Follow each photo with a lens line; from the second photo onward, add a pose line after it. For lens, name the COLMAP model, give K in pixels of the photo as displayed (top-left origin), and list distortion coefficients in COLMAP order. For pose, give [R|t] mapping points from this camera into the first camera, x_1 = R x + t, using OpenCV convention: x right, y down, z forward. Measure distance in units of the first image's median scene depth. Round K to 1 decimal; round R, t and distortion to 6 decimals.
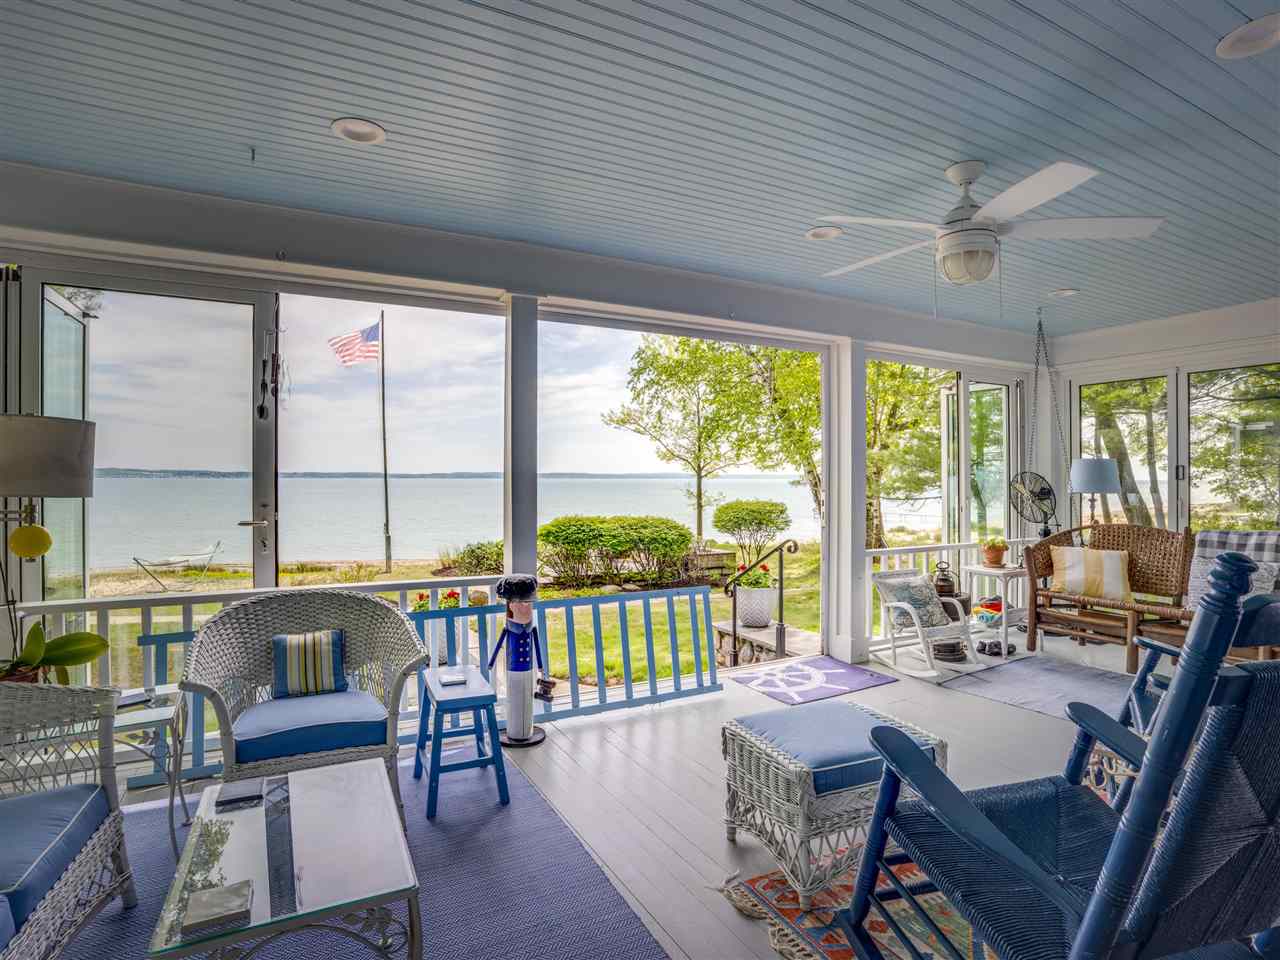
lens RADIAL K [[646.7, 0, 640.0], [0, 646.7, 480.0], [0, 0, 1]] dist [-0.004411, -0.000249]
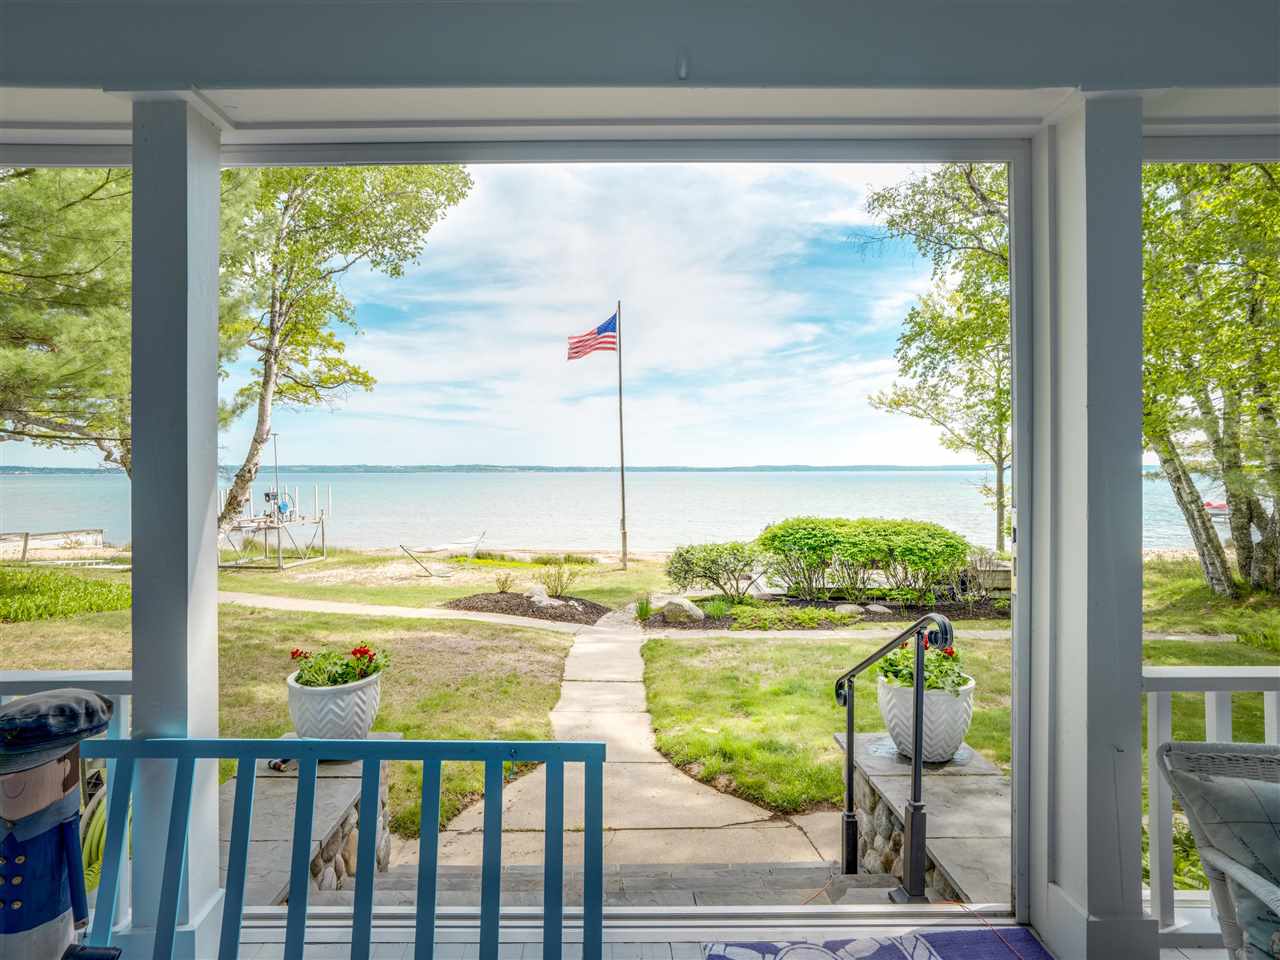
lens RADIAL K [[646.7, 0, 640.0], [0, 646.7, 480.0], [0, 0, 1]] dist [-0.004411, -0.000249]
pose [[0.896943, 0.001683, -0.442143, 0.061794], [0.002695, 0.999953, 0.009274, 0.000100], [0.442138, -0.009510, 0.896897, 0.134796]]
